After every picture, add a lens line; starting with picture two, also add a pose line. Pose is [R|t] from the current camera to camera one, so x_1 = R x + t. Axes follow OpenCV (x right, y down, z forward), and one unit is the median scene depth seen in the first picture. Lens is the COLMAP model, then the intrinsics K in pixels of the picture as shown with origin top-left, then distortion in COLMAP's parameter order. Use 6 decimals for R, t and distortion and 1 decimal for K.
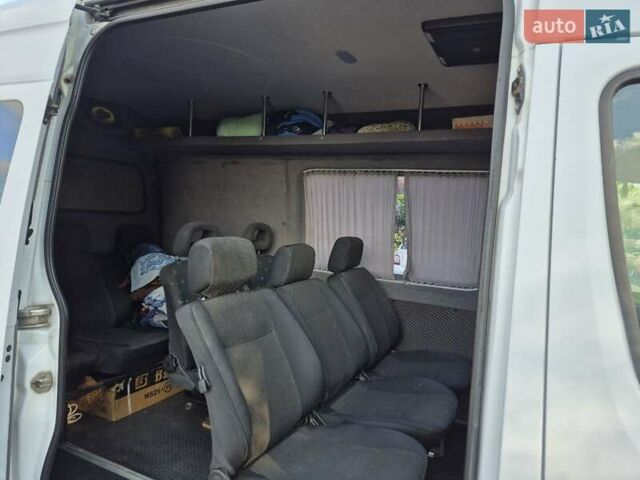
lens RADIAL K [[444.3, 0, 318.2], [0, 444.3, 238.0], [0, 0, 1]] dist [0.076090, -0.079253]
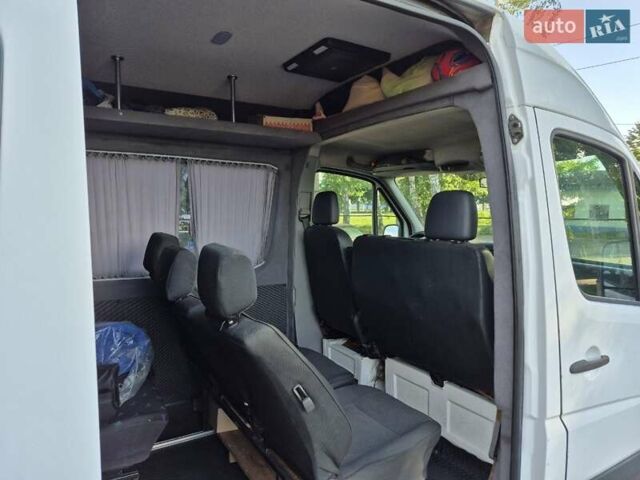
lens RADIAL K [[444.3, 0, 318.2], [0, 444.3, 238.0], [0, 0, 1]] dist [0.076090, -0.079253]
pose [[0.554949, -0.106983, 0.824977, -0.518325], [0.066007, 0.994232, 0.084531, -0.048559], [-0.829262, 0.007544, 0.558810, 0.260781]]
